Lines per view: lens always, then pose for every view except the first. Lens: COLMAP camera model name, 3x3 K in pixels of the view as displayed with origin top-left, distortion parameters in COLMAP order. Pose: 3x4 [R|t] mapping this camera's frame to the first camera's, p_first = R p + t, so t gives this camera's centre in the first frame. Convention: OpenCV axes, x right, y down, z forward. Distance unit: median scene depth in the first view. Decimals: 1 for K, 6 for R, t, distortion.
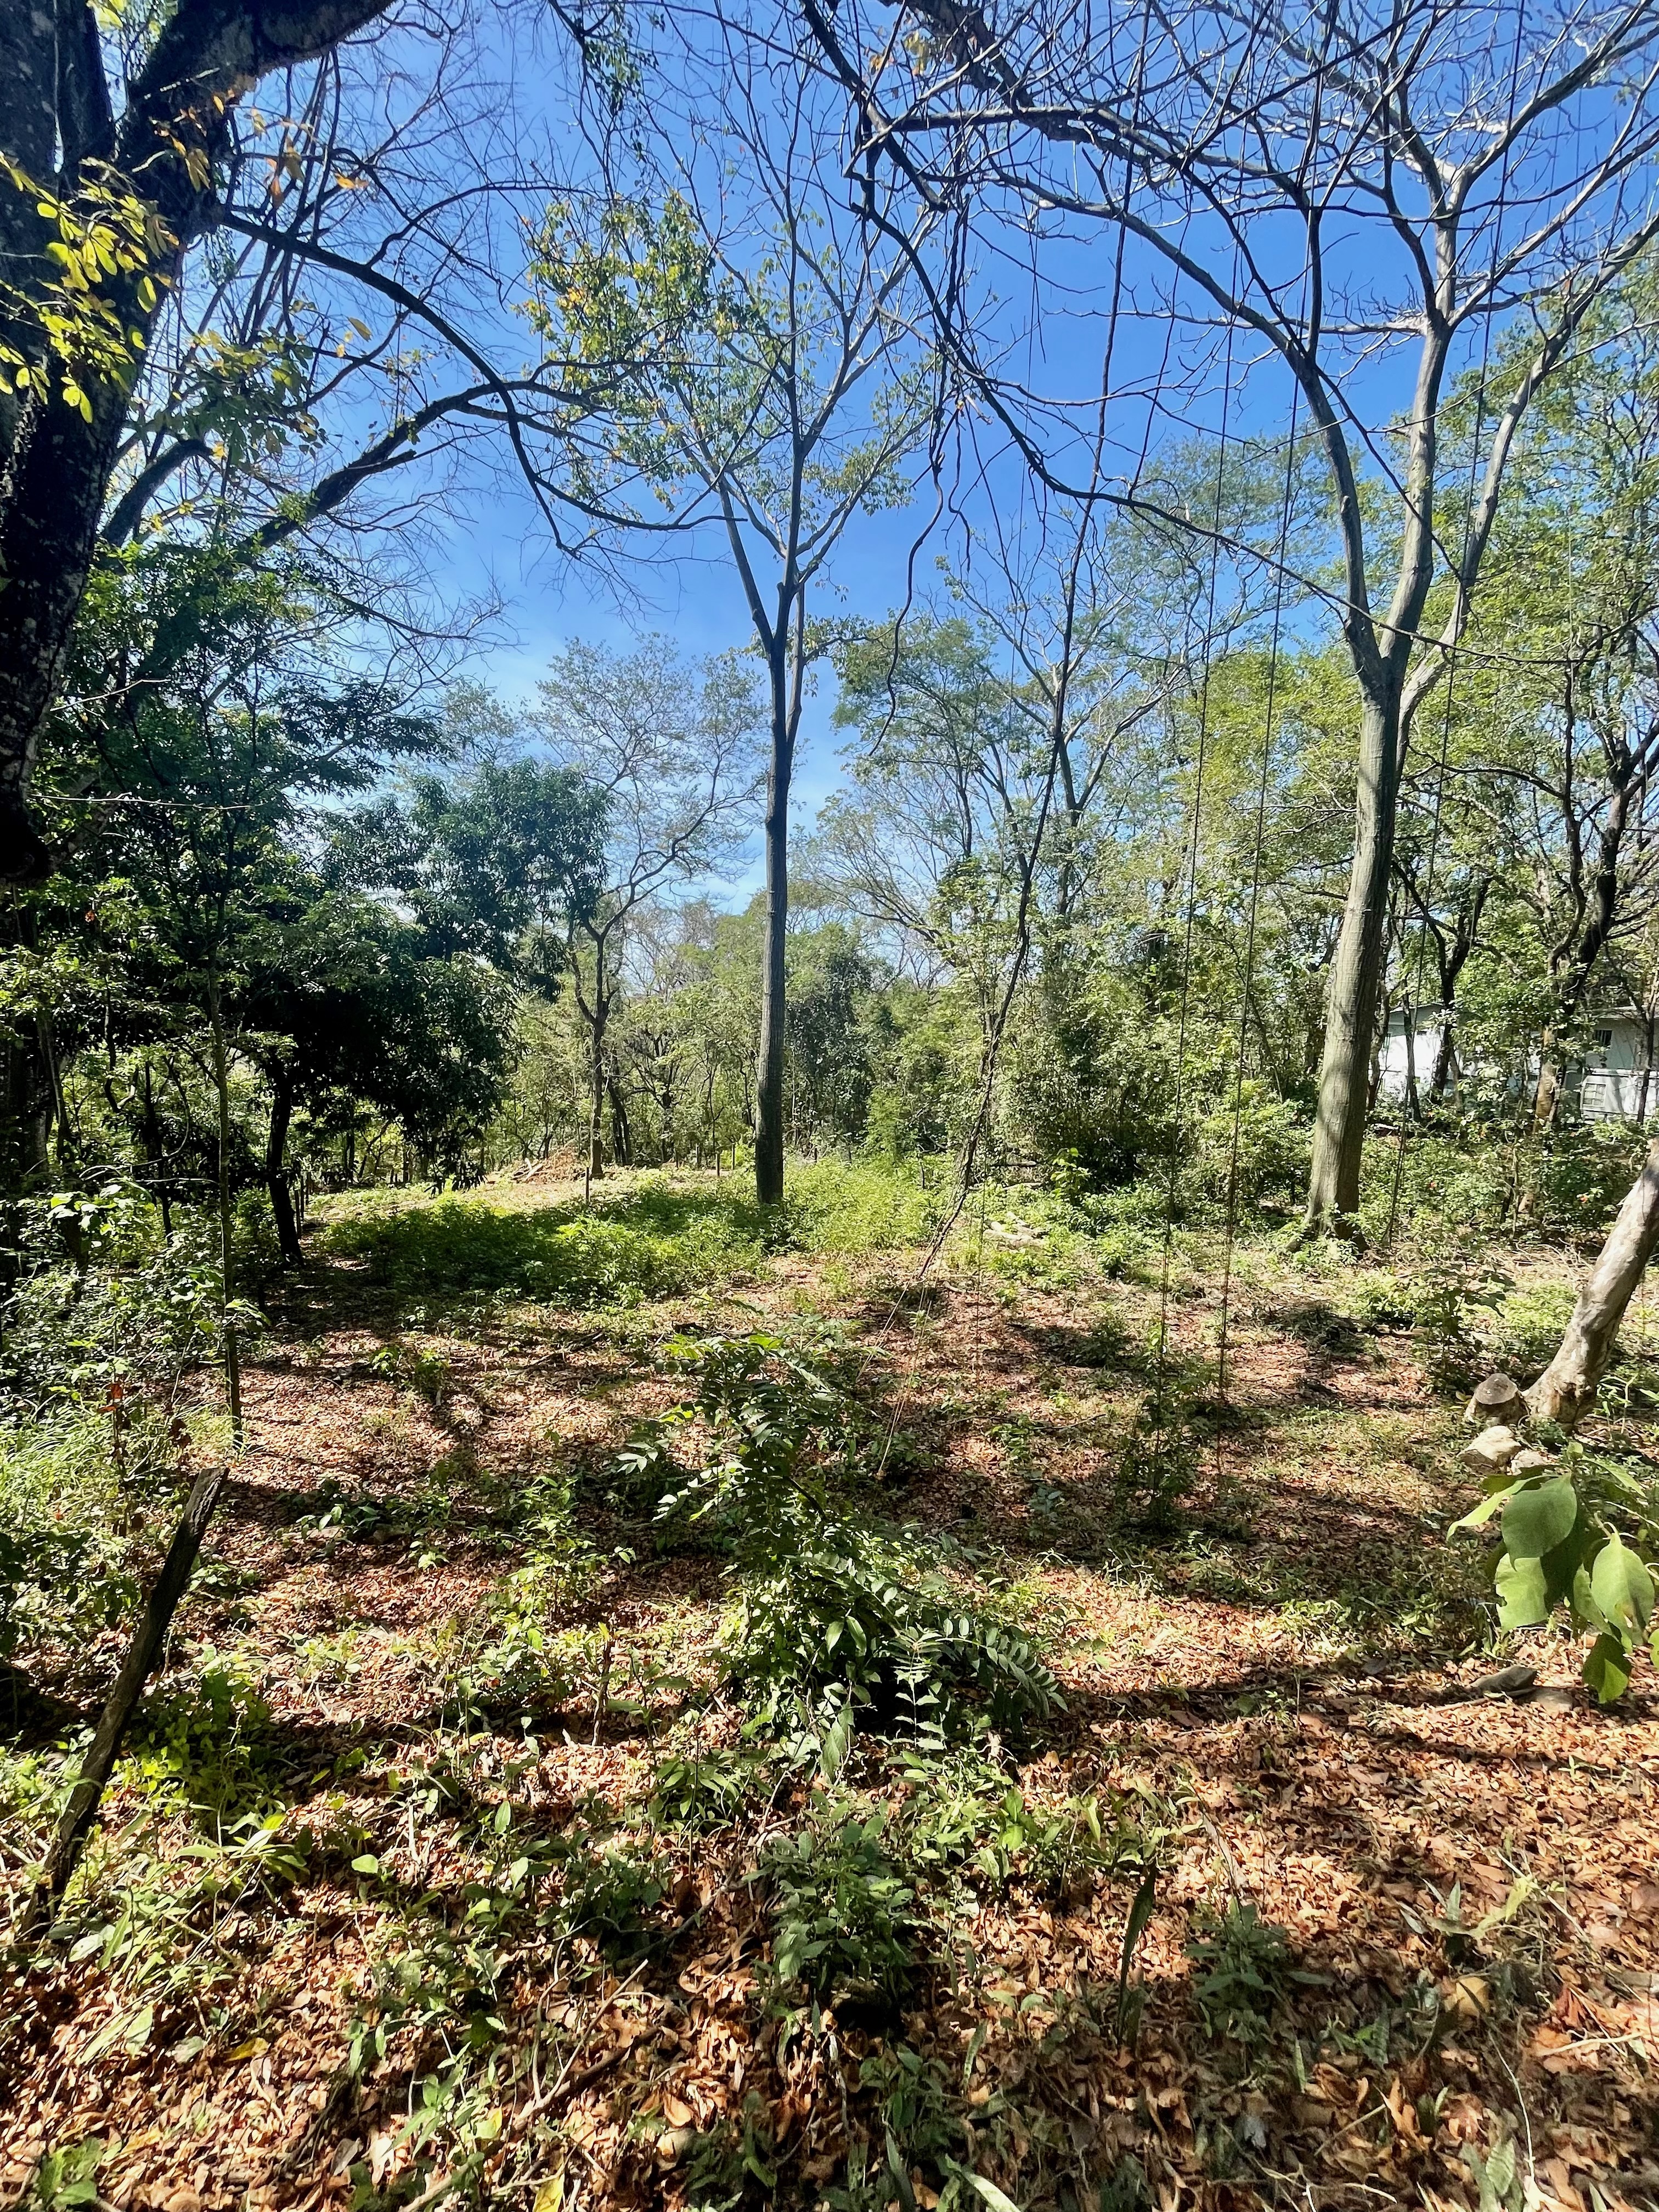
lens RADIAL K [[891.8, 0, 834.4], [0, 891.8, 1109.9], [0, 0, 1]] dist [-0.003566, 0.000425]
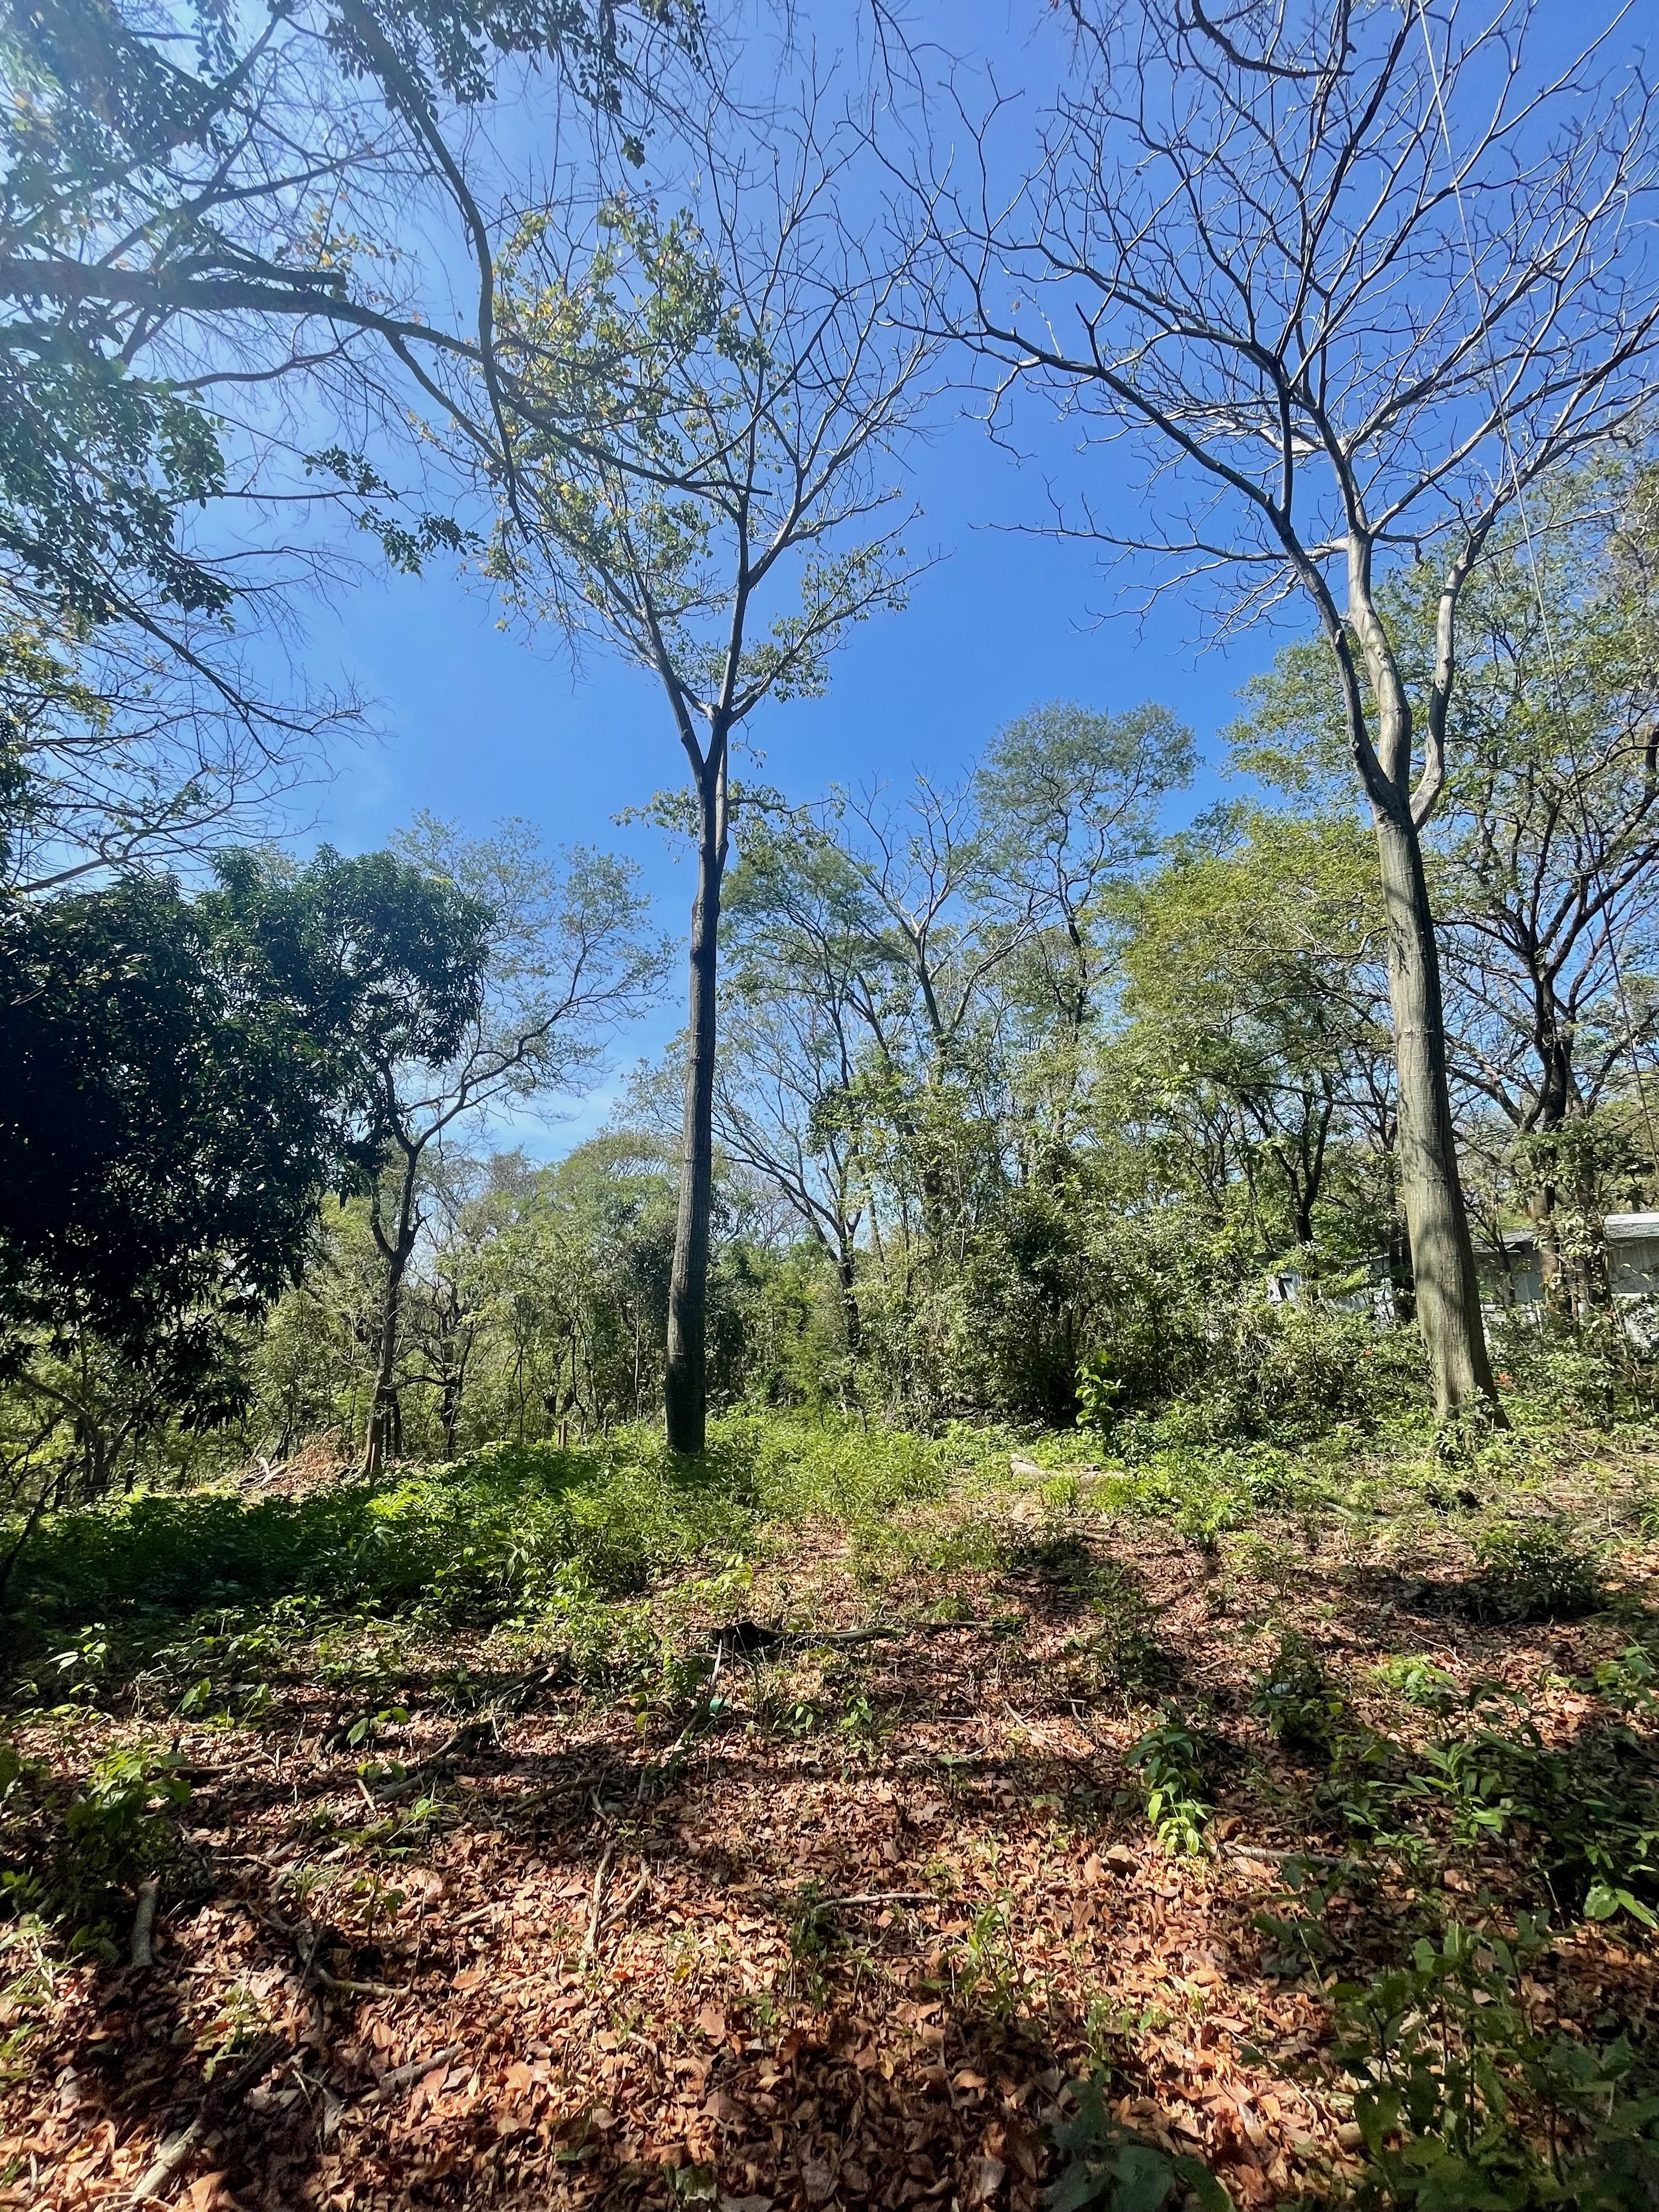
lens RADIAL K [[891.8, 0, 832.9], [0, 891.8, 1109.0], [0, 0, 1]] dist [-0.003566, 0.000425]
pose [[0.972453, 0.028399, 0.231364, -0.214945], [0.048970, 0.945510, -0.321888, 0.125471], [-0.227899, 0.324351, 0.918073, 0.431703]]
